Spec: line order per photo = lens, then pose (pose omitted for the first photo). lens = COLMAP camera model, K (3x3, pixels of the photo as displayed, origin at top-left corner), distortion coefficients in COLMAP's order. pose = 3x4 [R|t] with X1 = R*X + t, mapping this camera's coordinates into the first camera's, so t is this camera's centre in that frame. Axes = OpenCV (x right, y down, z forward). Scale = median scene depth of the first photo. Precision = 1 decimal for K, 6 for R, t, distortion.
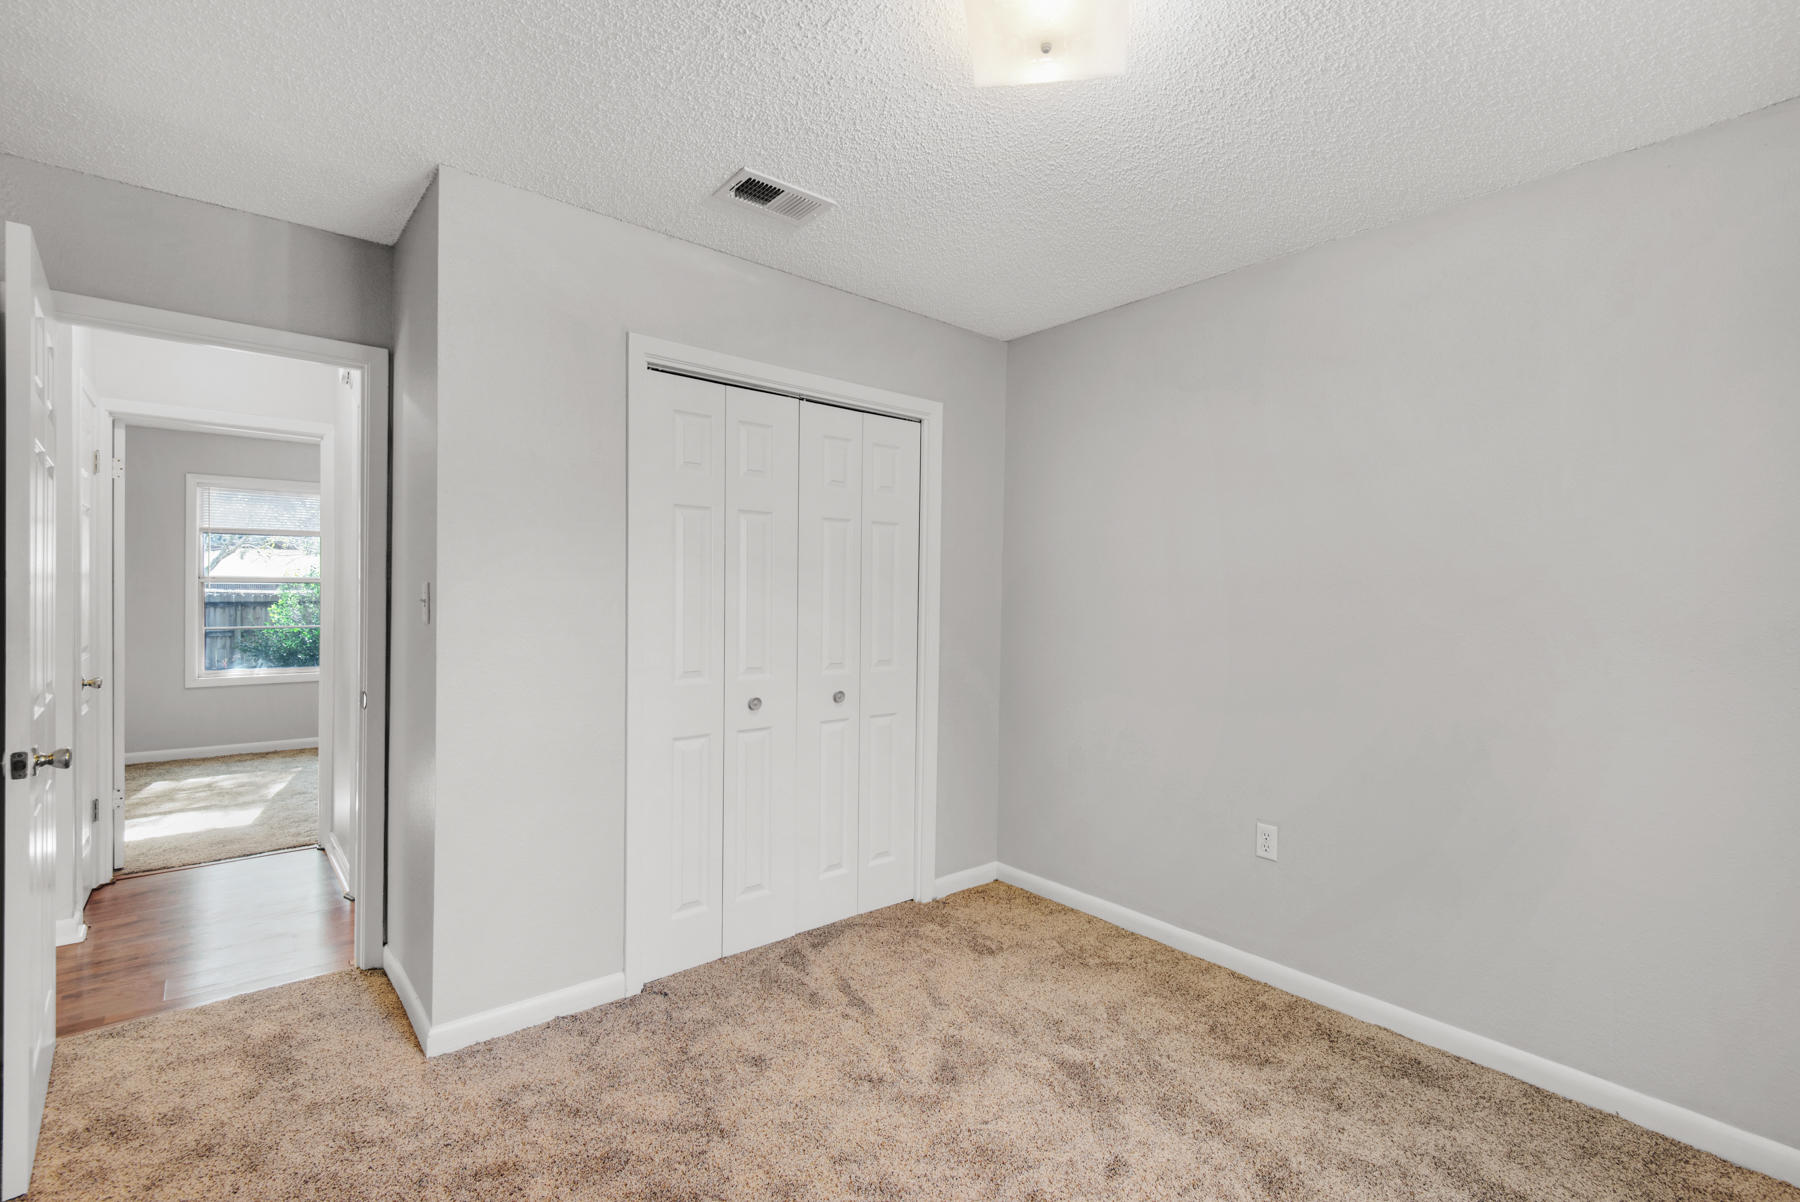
lens RADIAL K [[847.1, 0, 884.7], [0, 847.1, 597.8], [0, 0, 1]] dist [0.005315, -0.001136]
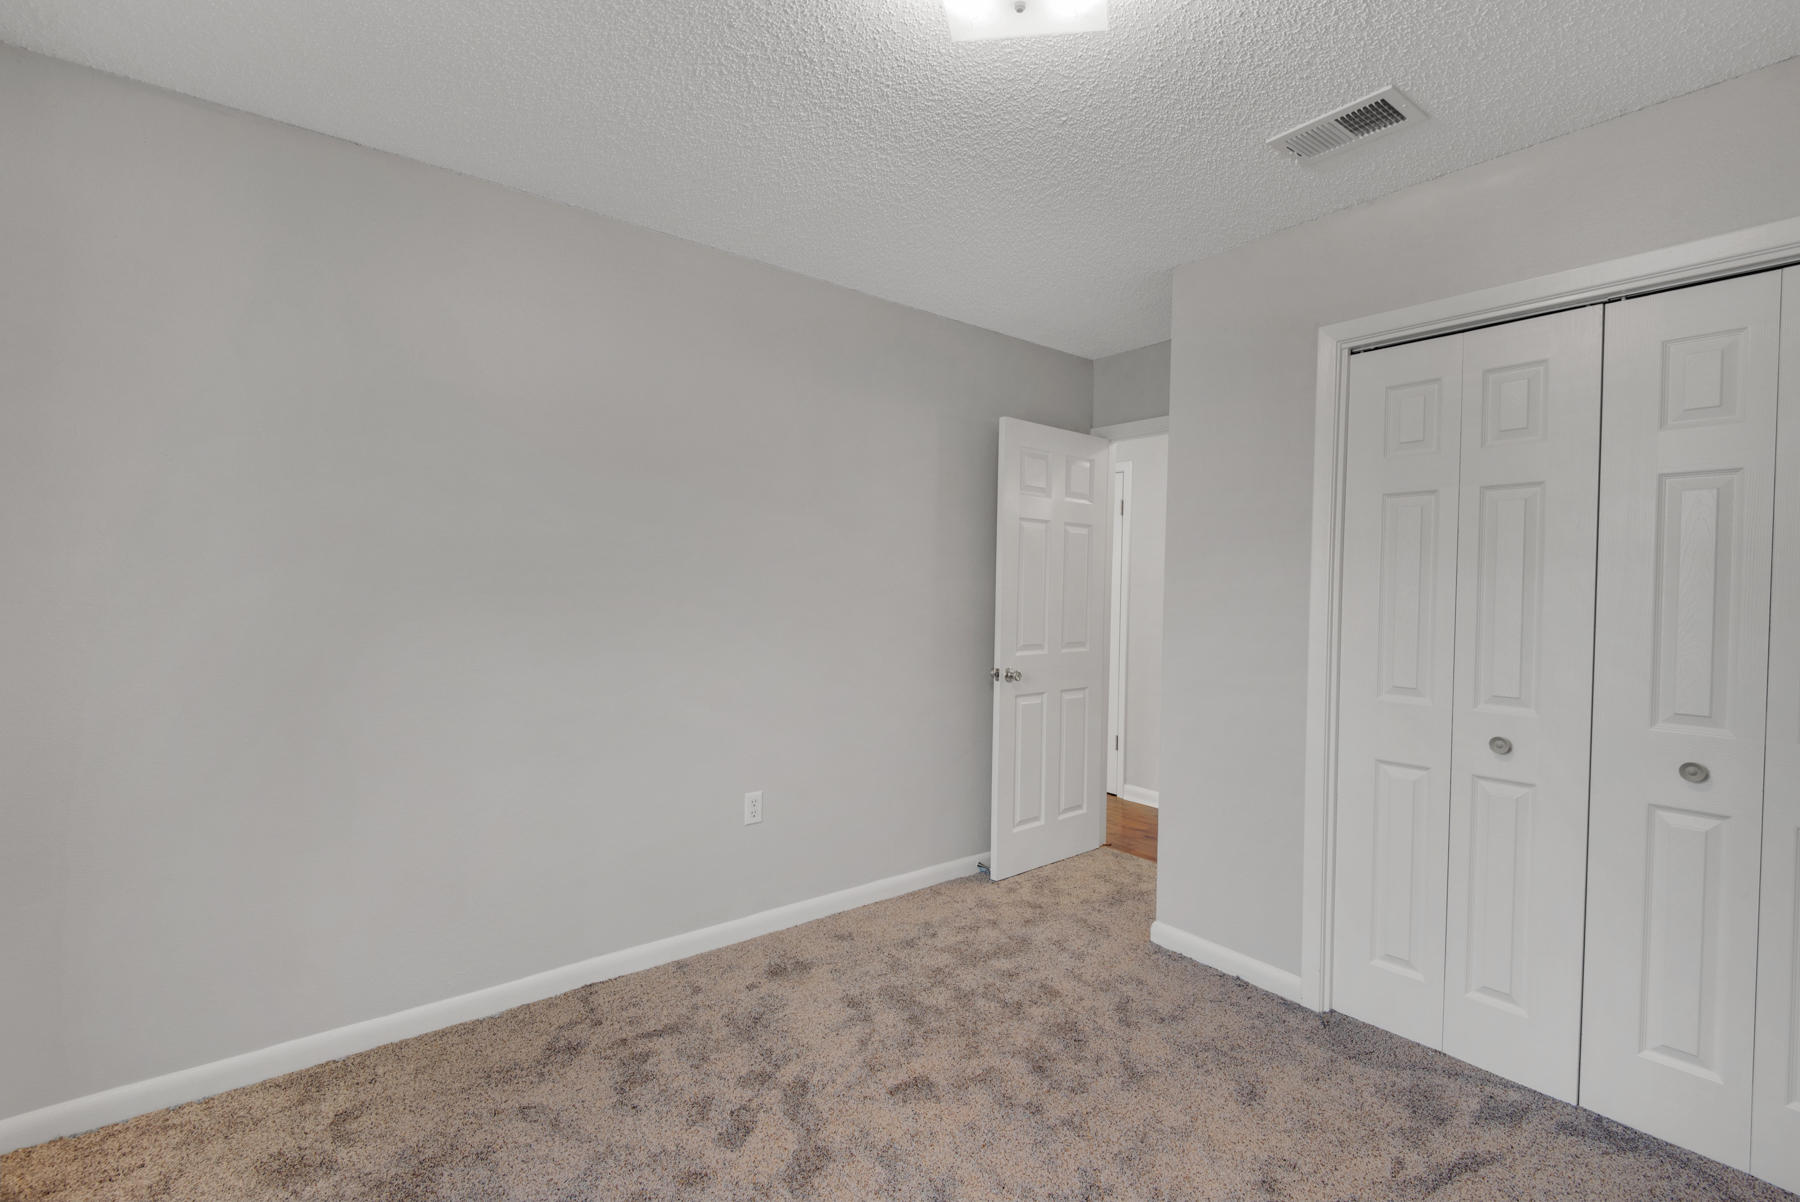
lens RADIAL K [[847.1, 0, 885.7], [0, 847.1, 604.0], [0, 0, 1]] dist [0.005315, -0.001136]
pose [[-0.084450, 0.006850, -0.996404, 0.767639], [-0.019117, 0.999781, 0.008494, 0.006497], [0.996244, 0.019765, -0.084300, 0.638024]]
